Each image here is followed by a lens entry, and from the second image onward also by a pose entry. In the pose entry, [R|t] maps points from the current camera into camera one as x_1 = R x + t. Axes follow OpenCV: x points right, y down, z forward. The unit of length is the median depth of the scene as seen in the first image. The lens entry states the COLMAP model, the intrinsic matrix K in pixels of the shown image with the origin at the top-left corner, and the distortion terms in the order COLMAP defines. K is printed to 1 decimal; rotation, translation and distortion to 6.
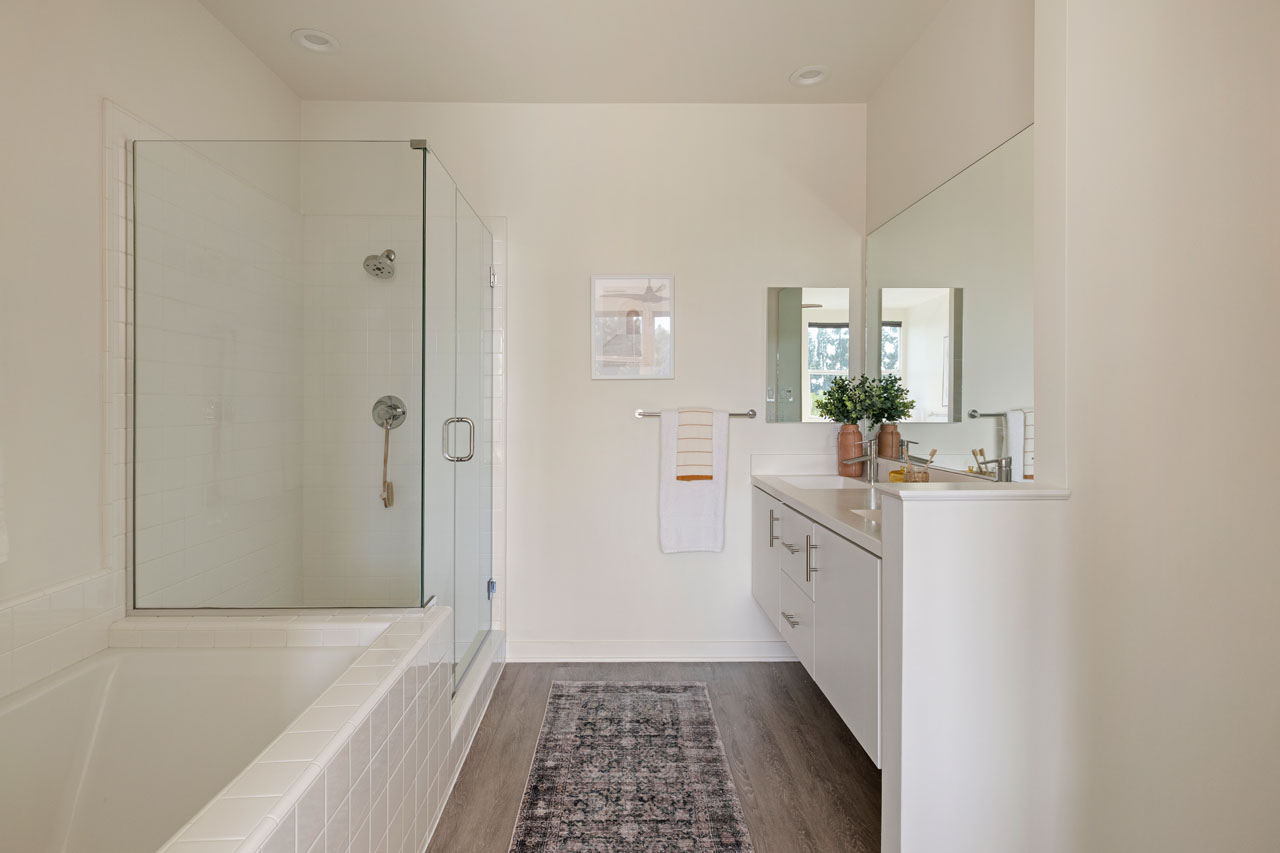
lens RADIAL K [[632.7, 0, 655.8], [0, 632.7, 414.7], [0, 0, 1]] dist [-0.000251, -0.000080]
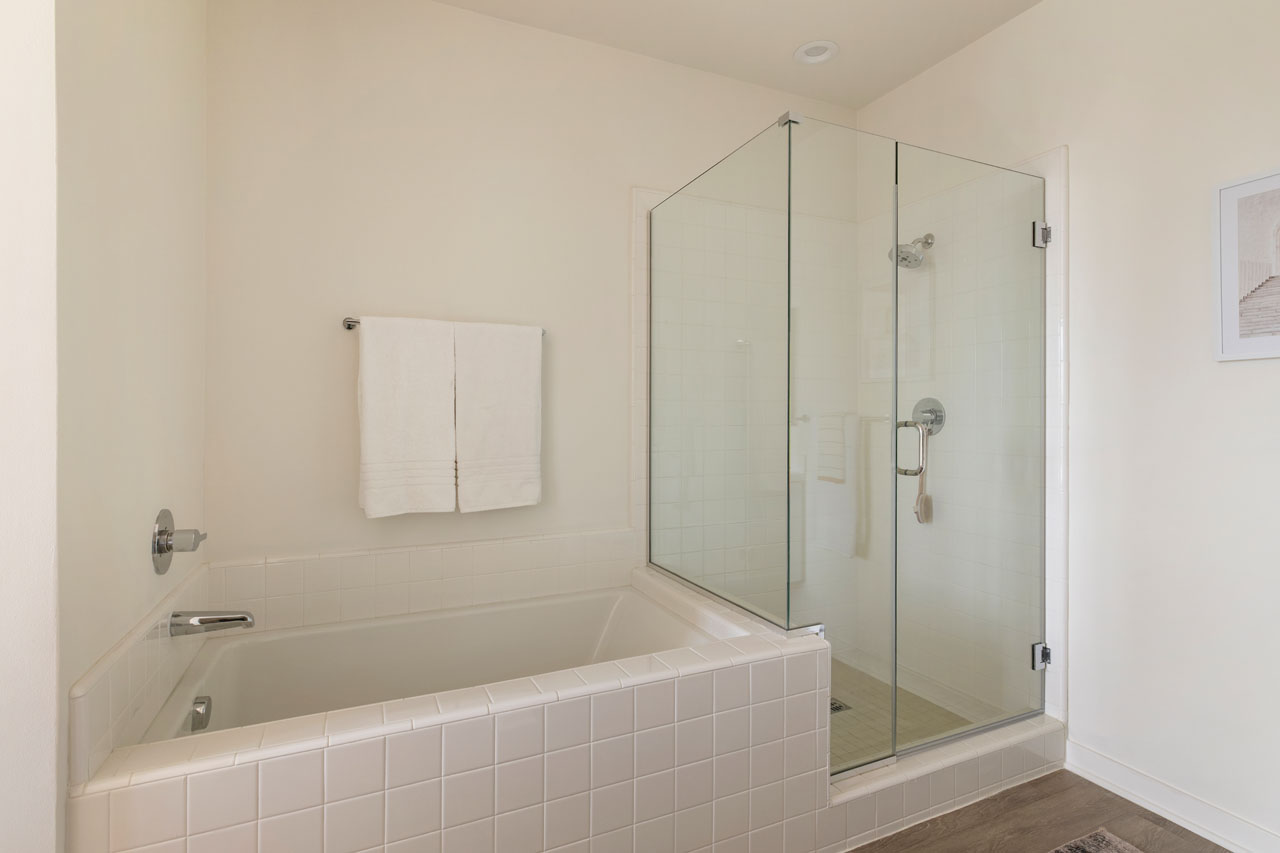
lens RADIAL K [[632.7, 0, 655.8], [0, 632.7, 414.7], [0, 0, 1]] dist [-0.000251, -0.000080]
pose [[0.383436, -0.001078, -0.923567, 0.272864], [-0.010192, 0.999933, -0.005399, 0.003093], [0.923511, 0.011483, 0.383400, 0.332650]]
